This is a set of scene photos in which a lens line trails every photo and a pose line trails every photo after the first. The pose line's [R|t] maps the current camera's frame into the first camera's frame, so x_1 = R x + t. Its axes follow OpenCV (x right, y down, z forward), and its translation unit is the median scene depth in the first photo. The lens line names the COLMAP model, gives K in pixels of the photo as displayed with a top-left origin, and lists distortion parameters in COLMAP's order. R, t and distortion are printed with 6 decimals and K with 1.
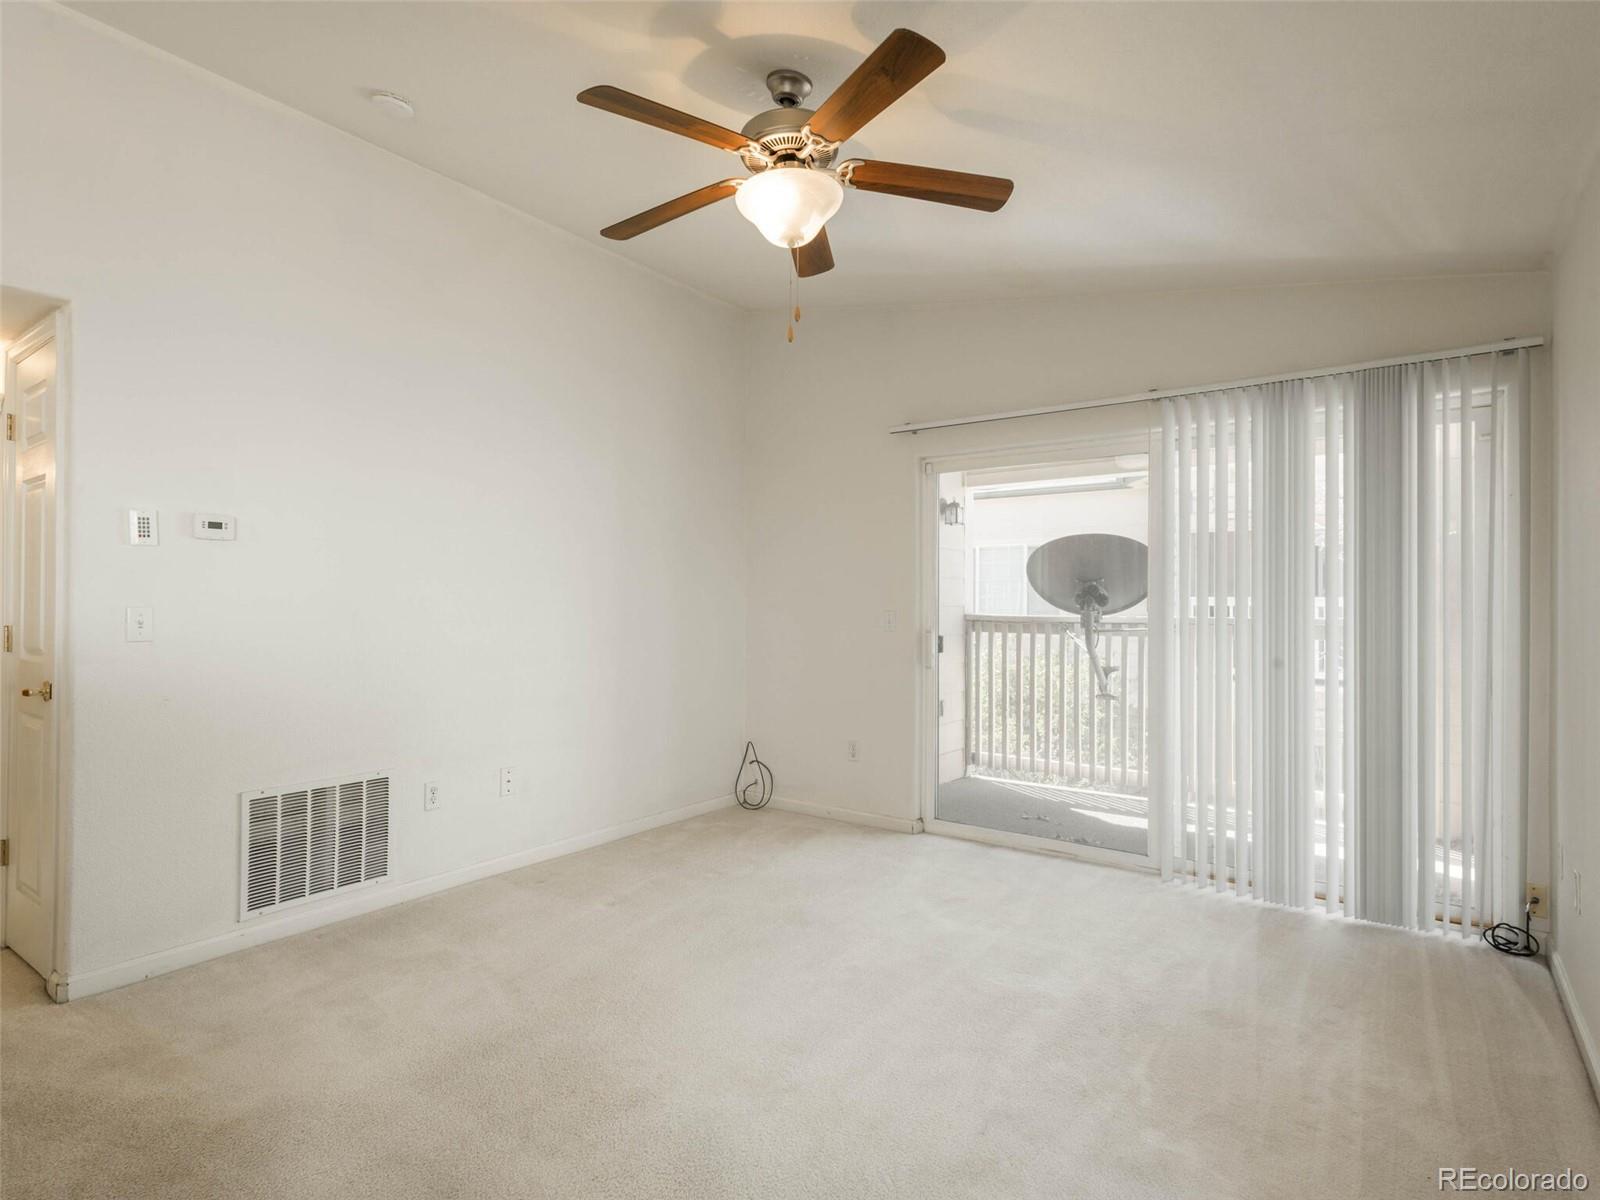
lens RADIAL K [[835.2, 0, 795.8], [0, 835.2, 599.0], [0, 0, 1]] dist [0.004088, -0.000291]
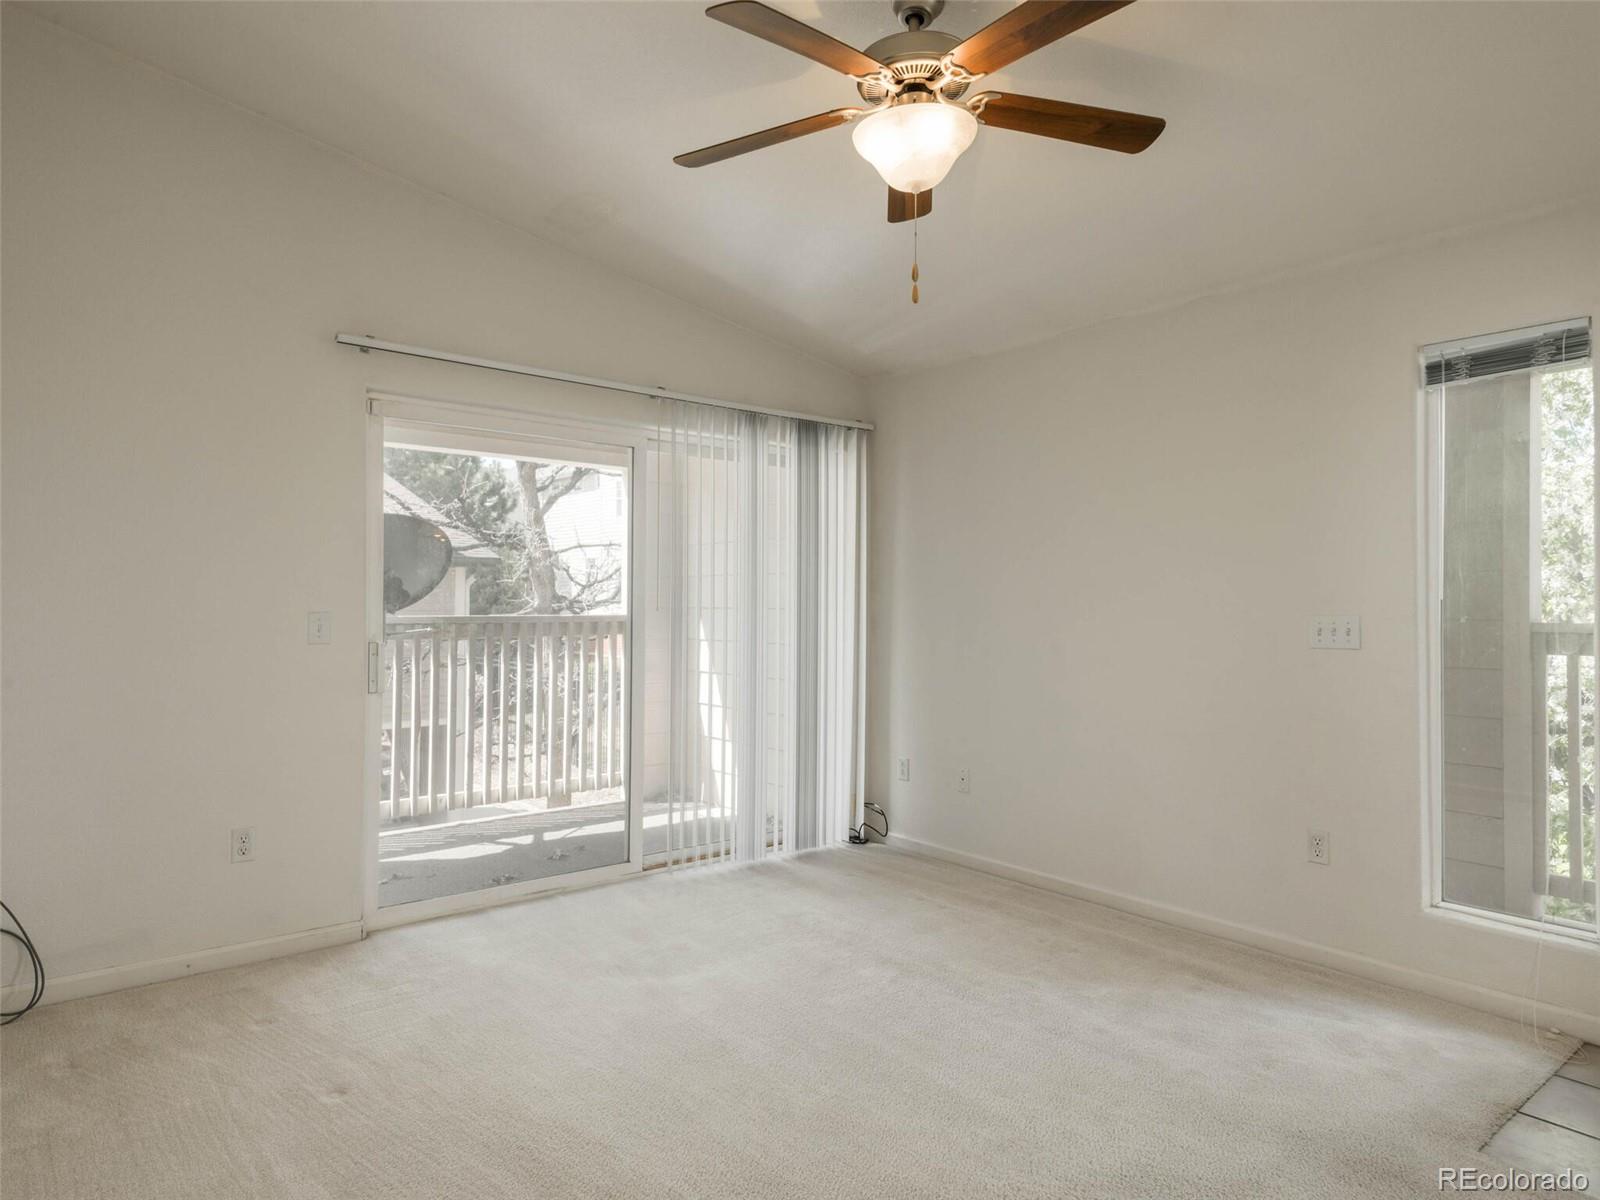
lens RADIAL K [[974.5, 0, 794.7], [0, 974.5, 593.3], [0, 0, 1]] dist [0.030311, 0.000023]
pose [[0.252405, 0.009212, 0.967578, -0.598444], [-0.012021, 0.999907, -0.006384, 0.000392], [-0.967547, -0.010020, 0.252492, 0.503020]]
